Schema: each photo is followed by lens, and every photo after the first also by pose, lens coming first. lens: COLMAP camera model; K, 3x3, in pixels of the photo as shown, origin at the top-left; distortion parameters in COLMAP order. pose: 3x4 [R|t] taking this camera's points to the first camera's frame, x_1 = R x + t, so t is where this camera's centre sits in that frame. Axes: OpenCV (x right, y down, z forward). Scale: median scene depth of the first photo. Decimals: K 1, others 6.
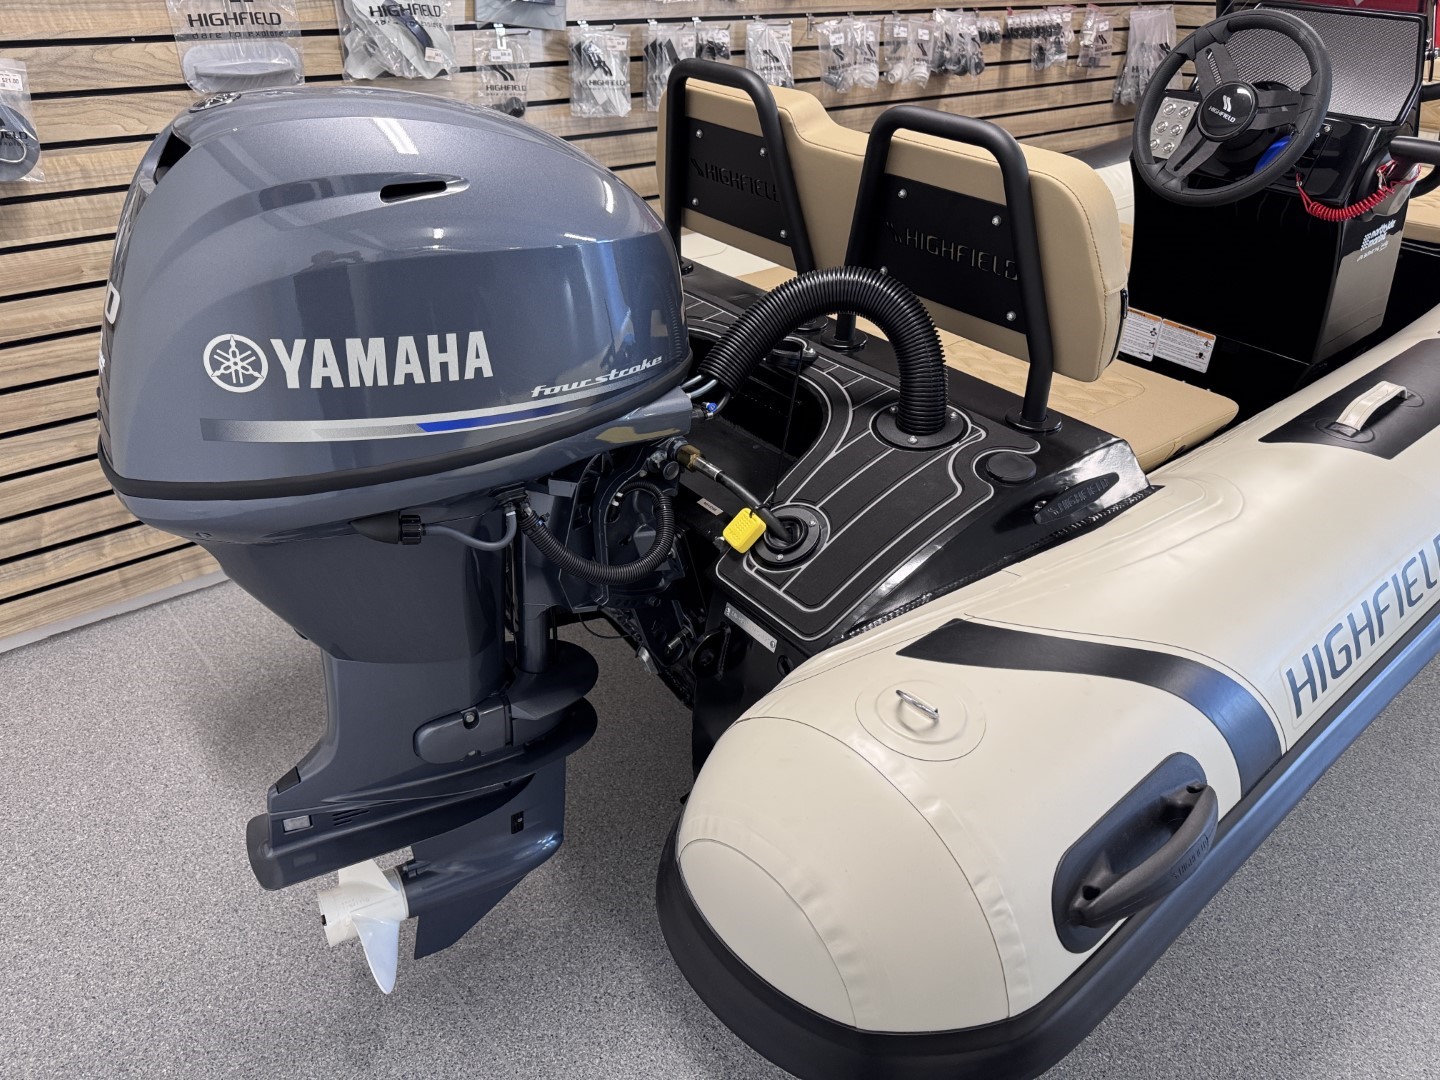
lens RADIAL K [[1016.5, 0, 726.3], [0, 1016.5, 558.6], [0, 0, 1]] dist [-0.008138, -0.010718]
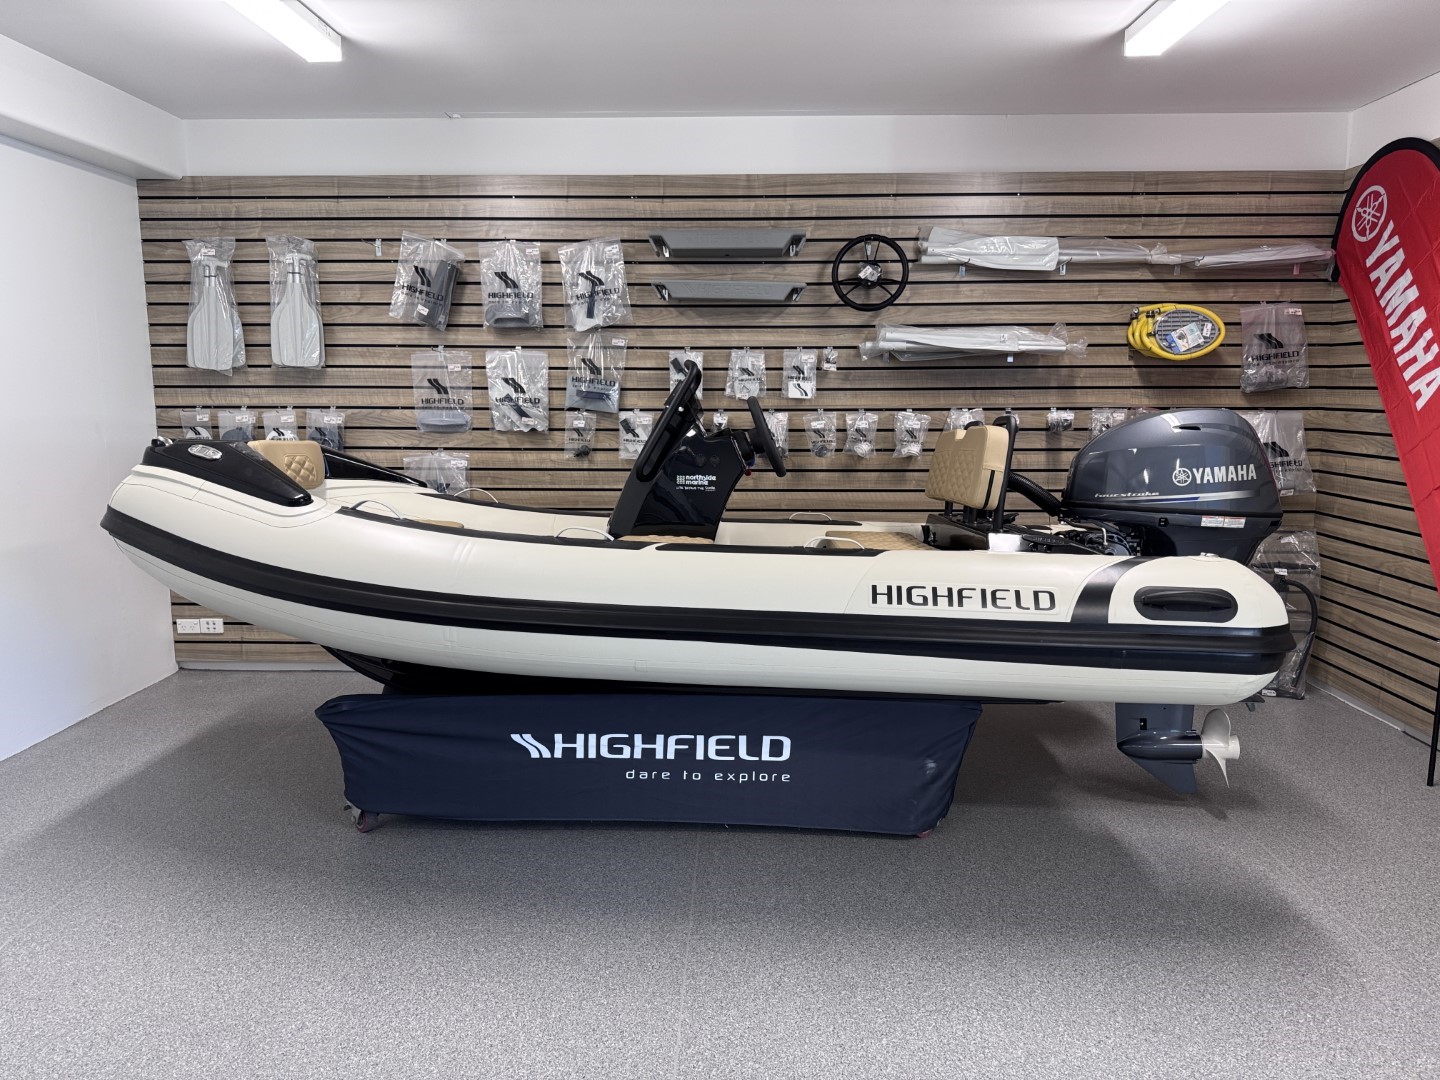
lens RADIAL K [[1007.5, 0, 718.5], [0, 1007.5, 544.4], [0, 0, 1]] dist [0.058530, -0.082894]
pose [[0.738017, 0.109514, -0.665836, 0.810412], [-0.338913, 0.913414, -0.225419, 0.018430], [0.583497, 0.392023, 0.711230, -0.042330]]
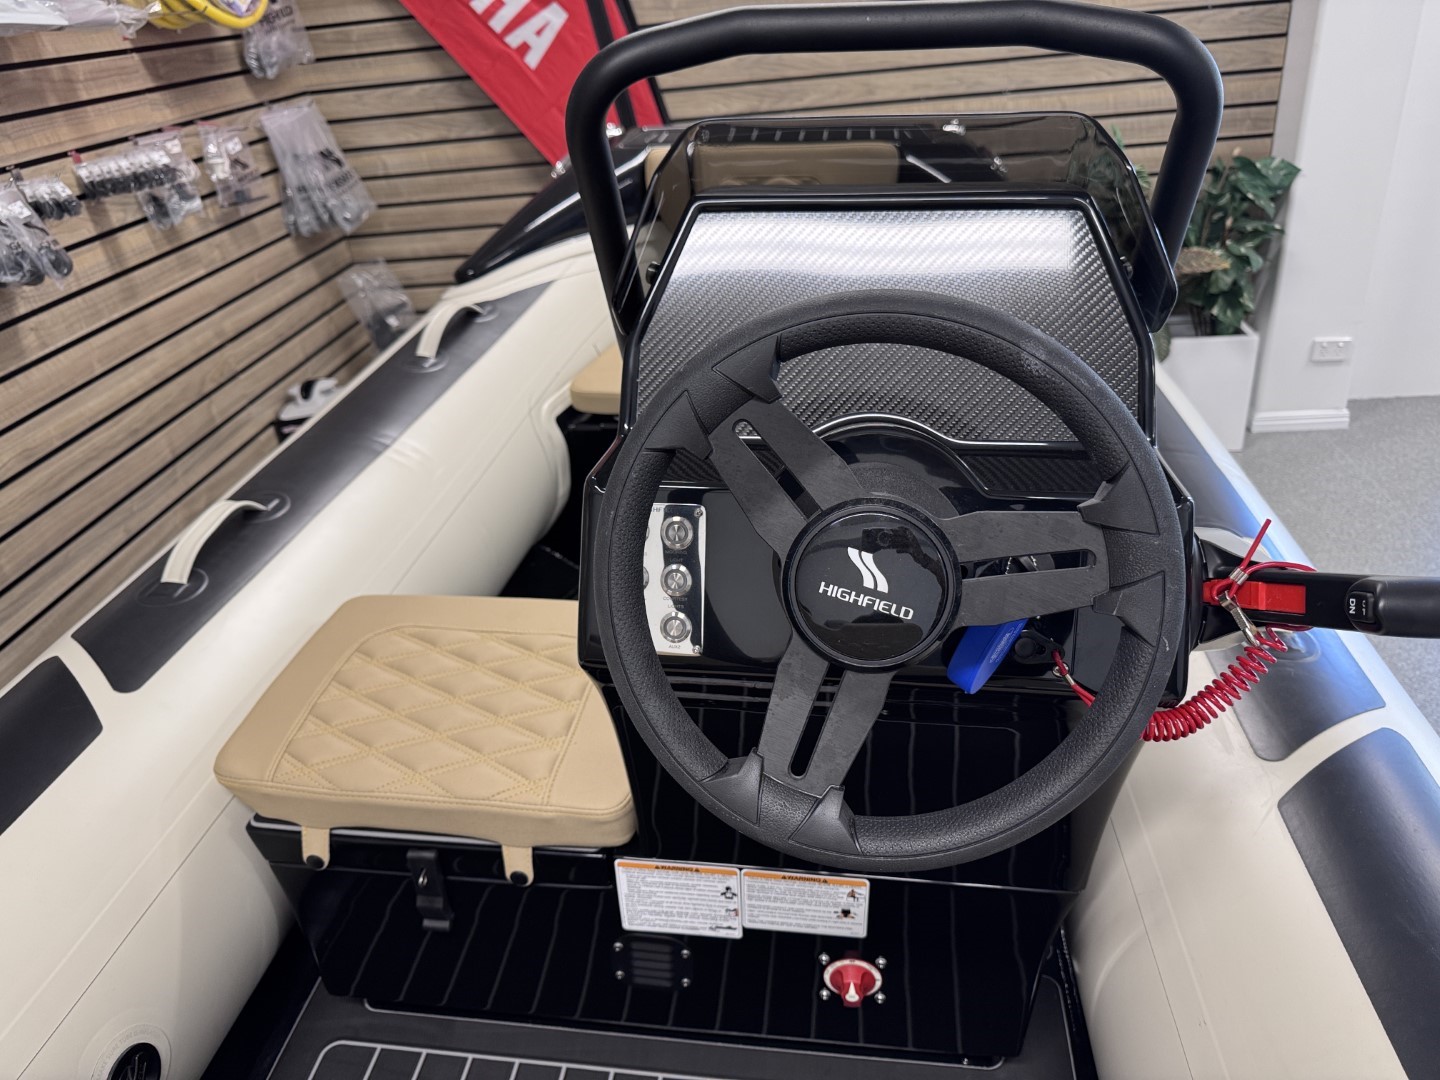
lens RADIAL K [[1016.5, 0, 726.3], [0, 1016.5, 558.6], [0, 0, 1]] dist [-0.008138, -0.010718]
pose [[0.718840, -0.398361, 0.569717, 0.118125], [0.421171, 0.901564, 0.098986, -0.214498], [-0.553068, 0.168793, 0.815858, 0.322159]]
